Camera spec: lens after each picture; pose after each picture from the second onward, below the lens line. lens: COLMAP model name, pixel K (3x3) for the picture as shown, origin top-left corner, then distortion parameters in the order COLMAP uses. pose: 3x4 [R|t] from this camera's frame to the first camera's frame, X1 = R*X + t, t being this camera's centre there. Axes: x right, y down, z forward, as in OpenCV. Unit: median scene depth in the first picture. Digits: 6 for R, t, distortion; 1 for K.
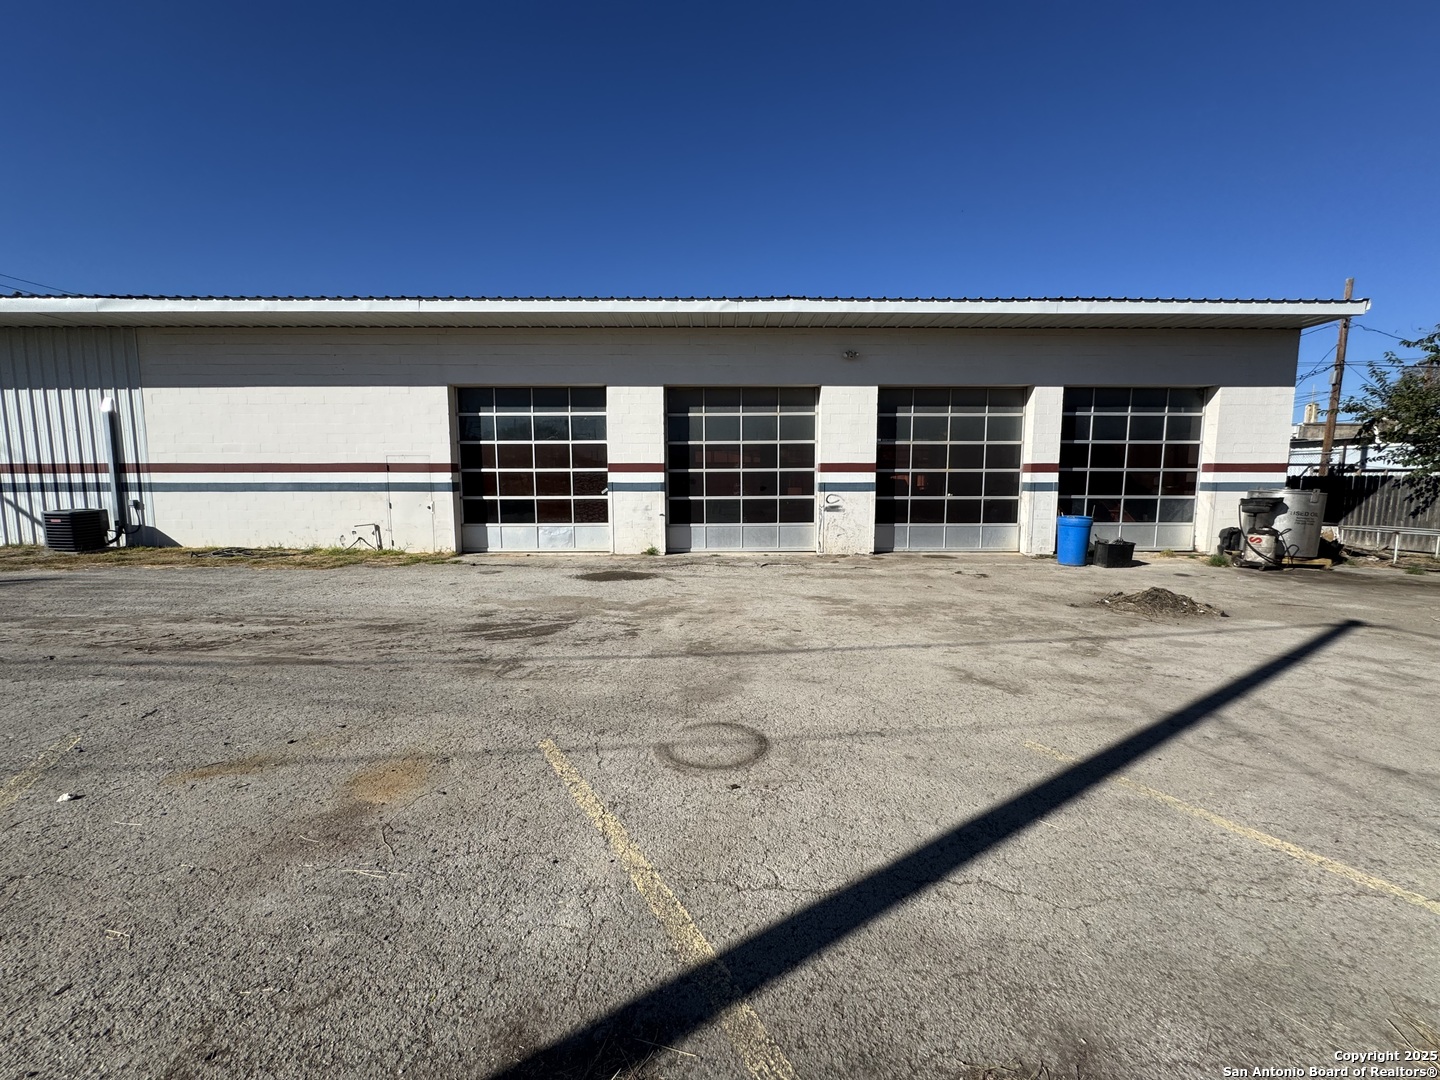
lens RADIAL K [[477.1, 0, 720.1], [0, 477.1, 514.6], [0, 0, 1]] dist [-0.001326, -0.000133]
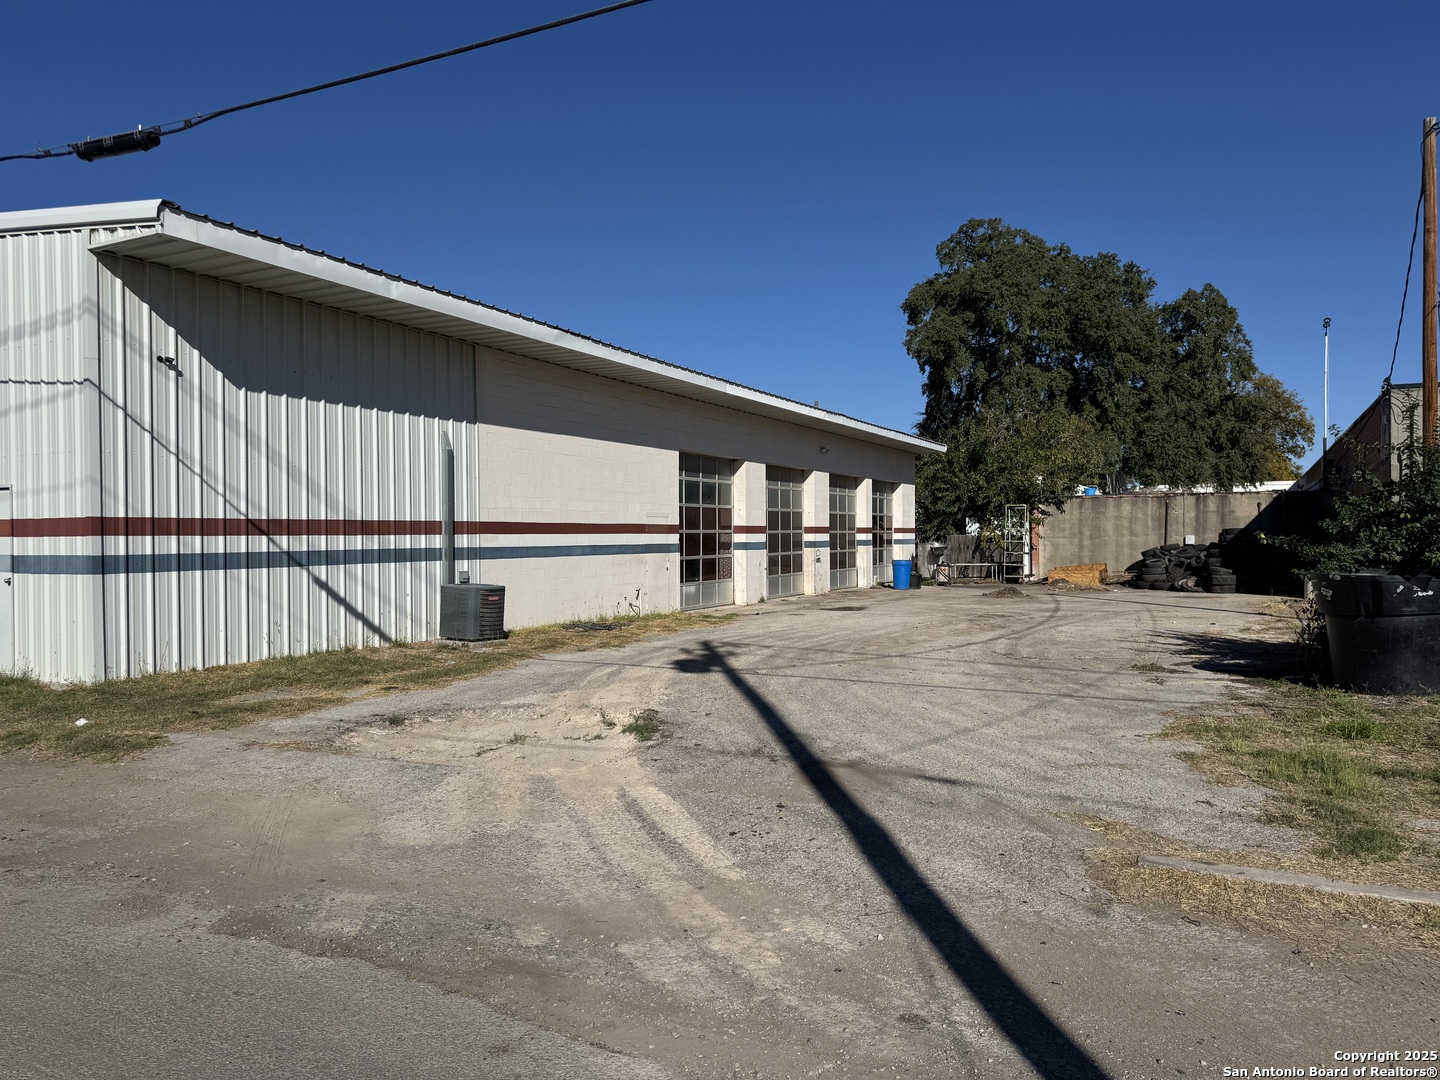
lens RADIAL K [[1018.1, 0, 649.9], [0, 1018.1, 542.0], [0, 0, 1]] dist [0.104598, -0.123213]
pose [[0.501813, -0.007723, 0.864942, -2.097186], [0.078204, 0.996270, -0.036476, 0.003562], [-0.861433, 0.085946, 0.500545, -0.029598]]
